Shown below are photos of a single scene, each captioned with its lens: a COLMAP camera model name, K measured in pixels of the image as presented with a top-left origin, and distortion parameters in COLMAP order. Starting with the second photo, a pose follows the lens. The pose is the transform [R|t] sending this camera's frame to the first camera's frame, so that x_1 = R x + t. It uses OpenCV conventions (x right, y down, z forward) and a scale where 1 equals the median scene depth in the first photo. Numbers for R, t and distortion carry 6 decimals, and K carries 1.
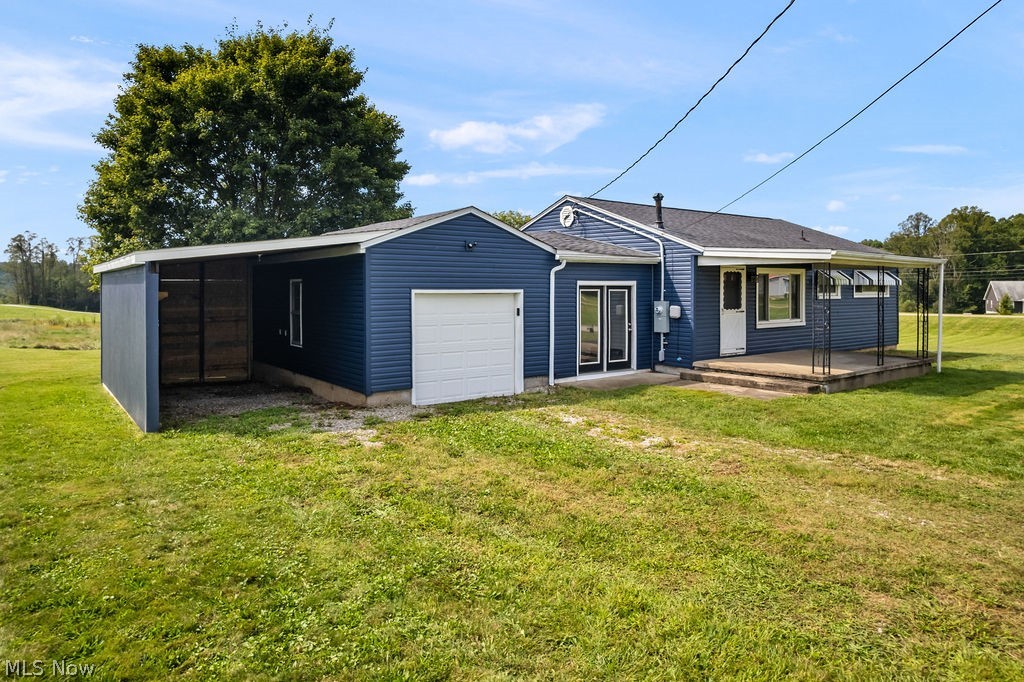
lens RADIAL K [[673.9, 0, 513.5], [0, 673.9, 287.5], [0, 0, 1]] dist [-0.070946, 0.062245]
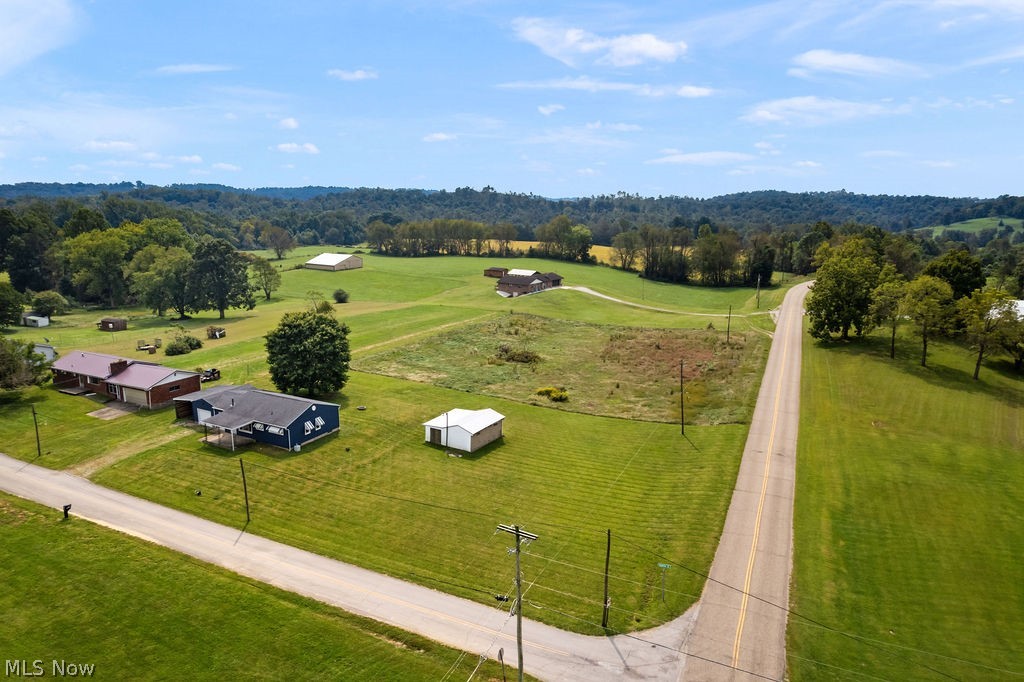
lens RADIAL K [[653.4, 0, 512.0], [0, 653.4, 341.0], [0, 0, 1]] dist [-0.076635, 0.068778]
pose [[0.455206, 0.195754, -0.868601, 5.430326], [-0.014369, 0.977021, 0.212658, -1.663899], [0.890270, -0.084322, 0.447559, 0.760458]]
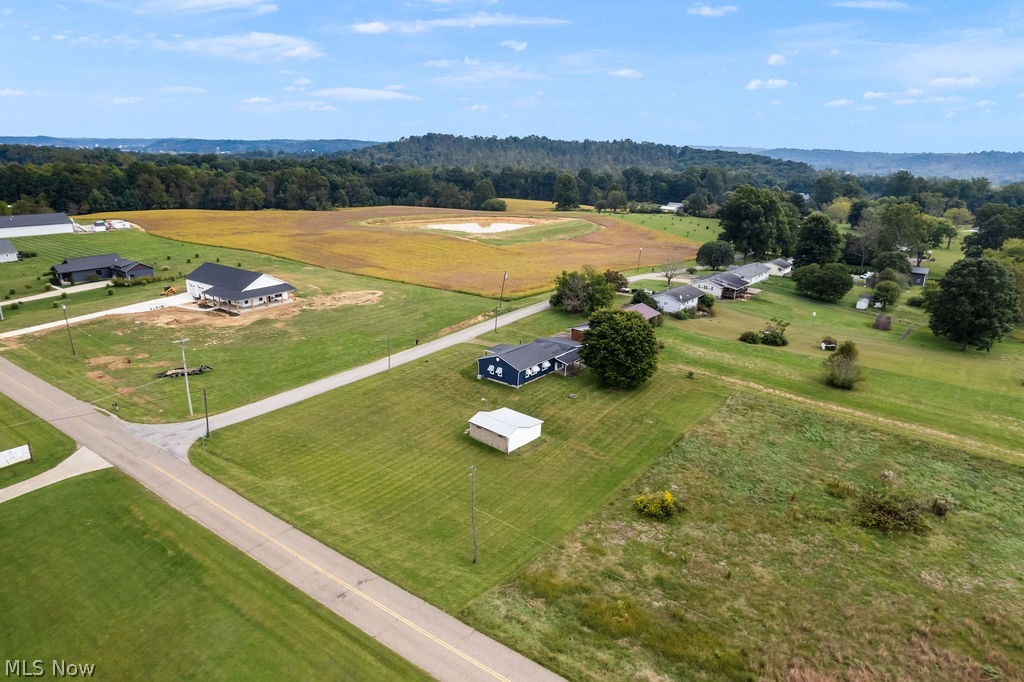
lens RADIAL K [[653.4, 0, 512.0], [0, 653.4, 341.0], [0, 0, 1]] dist [-0.076635, 0.068778]
pose [[-0.965233, 0.058150, -0.254840, 2.212137], [-0.017789, 0.958066, 0.285994, -2.266491], [0.260784, 0.280584, -0.923723, 7.892568]]
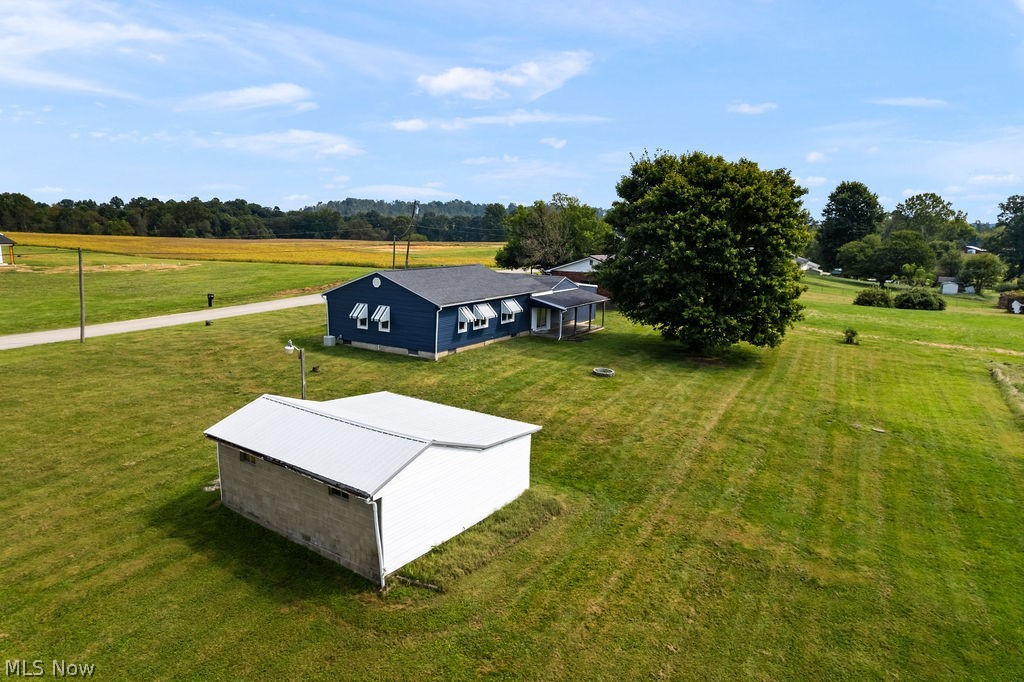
lens RADIAL K [[653.4, 0, 512.0], [0, 653.4, 341.0], [0, 0, 1]] dist [-0.076635, 0.068778]
pose [[-0.929092, 0.047792, -0.366749, 1.048760], [-0.016822, 0.985129, 0.170989, -0.322118], [0.369467, 0.165034, -0.914471, 3.983077]]
